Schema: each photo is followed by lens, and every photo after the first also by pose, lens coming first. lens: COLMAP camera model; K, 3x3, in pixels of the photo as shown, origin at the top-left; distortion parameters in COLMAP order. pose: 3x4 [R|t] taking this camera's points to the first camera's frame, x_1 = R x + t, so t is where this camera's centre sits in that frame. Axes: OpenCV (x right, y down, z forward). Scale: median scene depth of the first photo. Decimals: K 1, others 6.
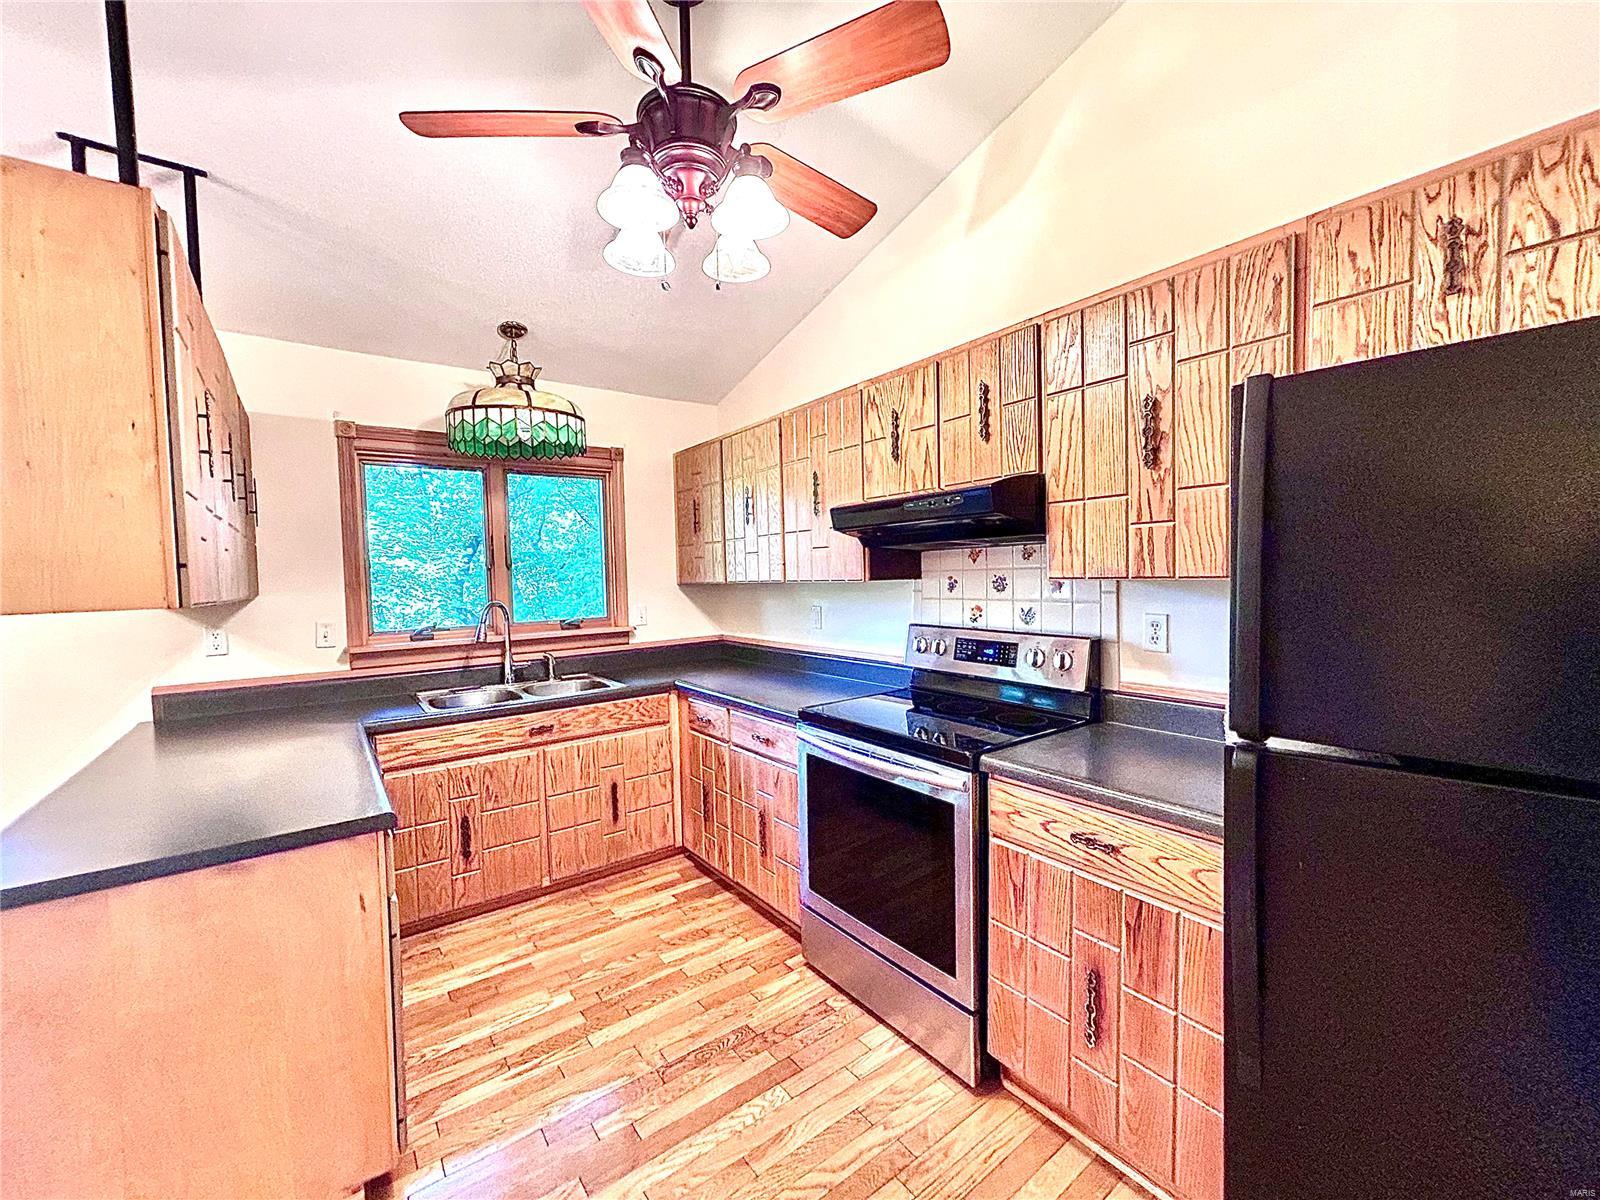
lens RADIAL K [[650.7, 0, 802.4], [0, 650.7, 600.3], [0, 0, 1]] dist [0.000218, 0.000170]
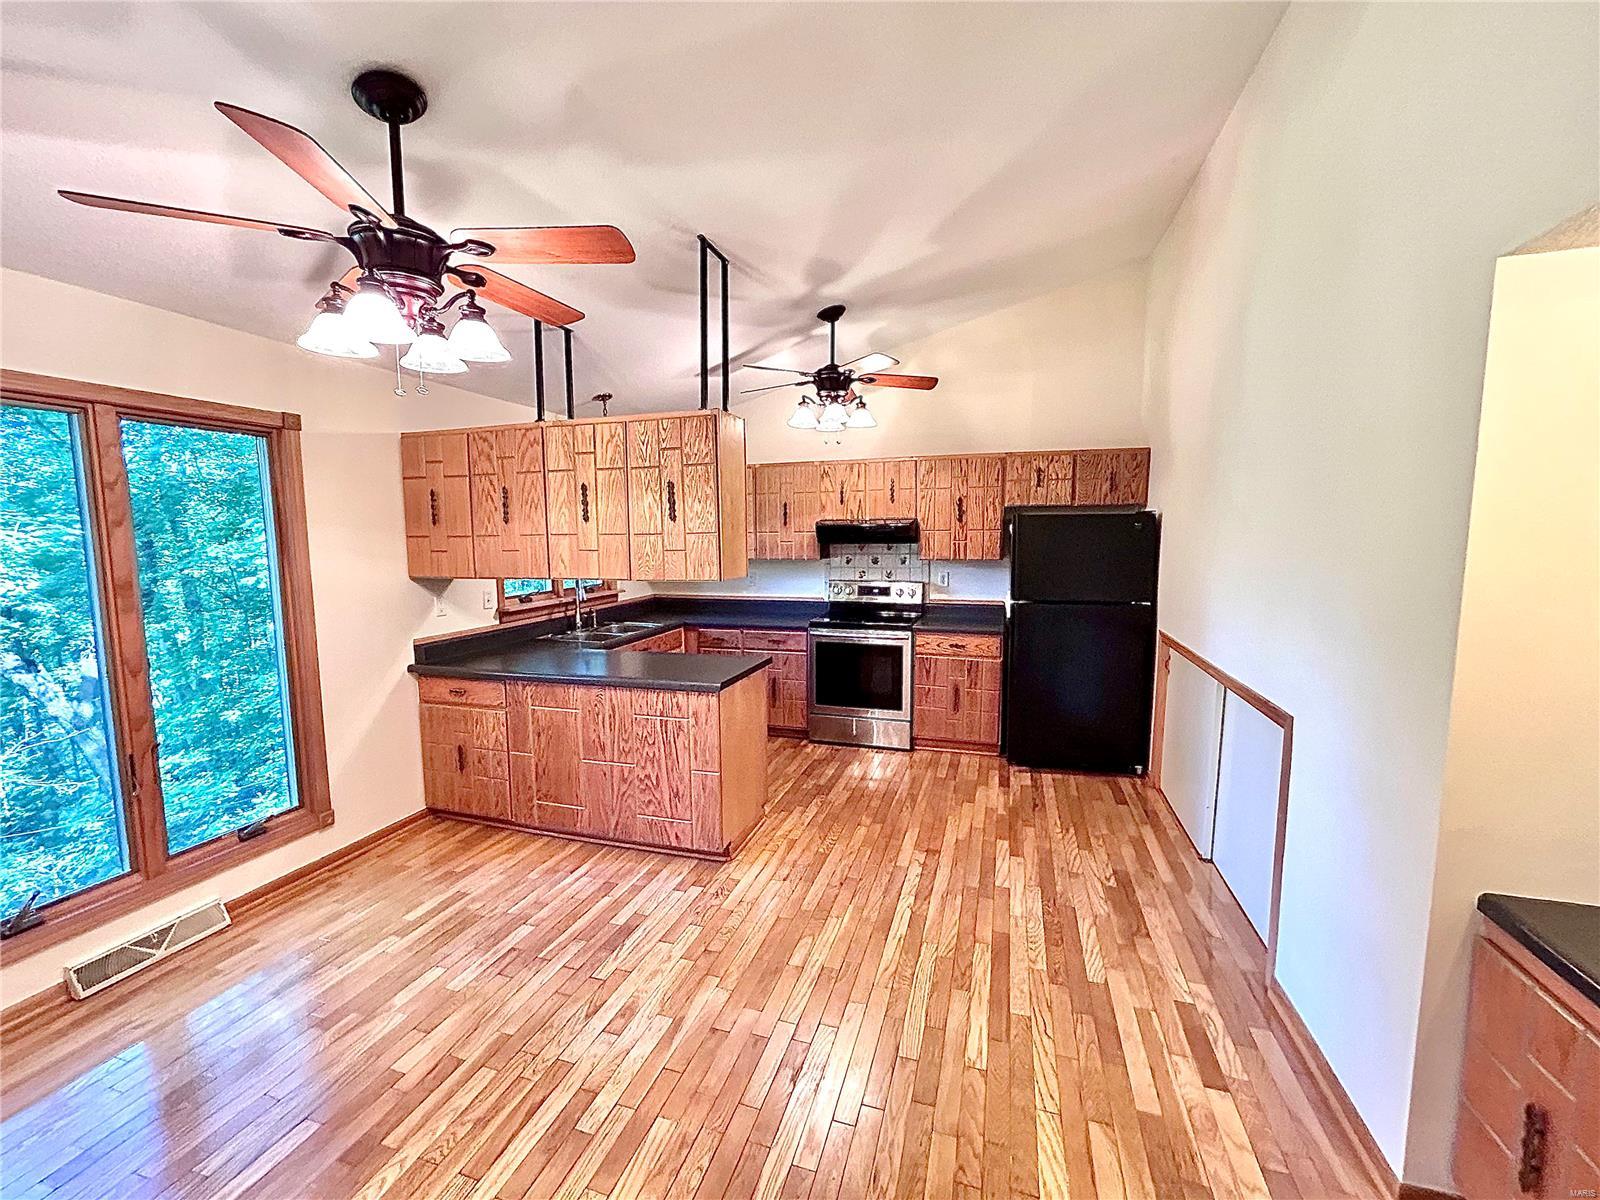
lens RADIAL K [[650.7, 0, 797.8], [0, 650.7, 601.0], [0, 0, 1]] dist [0.000218, 0.000170]
pose [[0.814369, -0.044633, 0.578629, -1.404272], [0.013946, 0.998255, 0.057373, -0.022548], [-0.580180, -0.038653, 0.813570, -0.771129]]
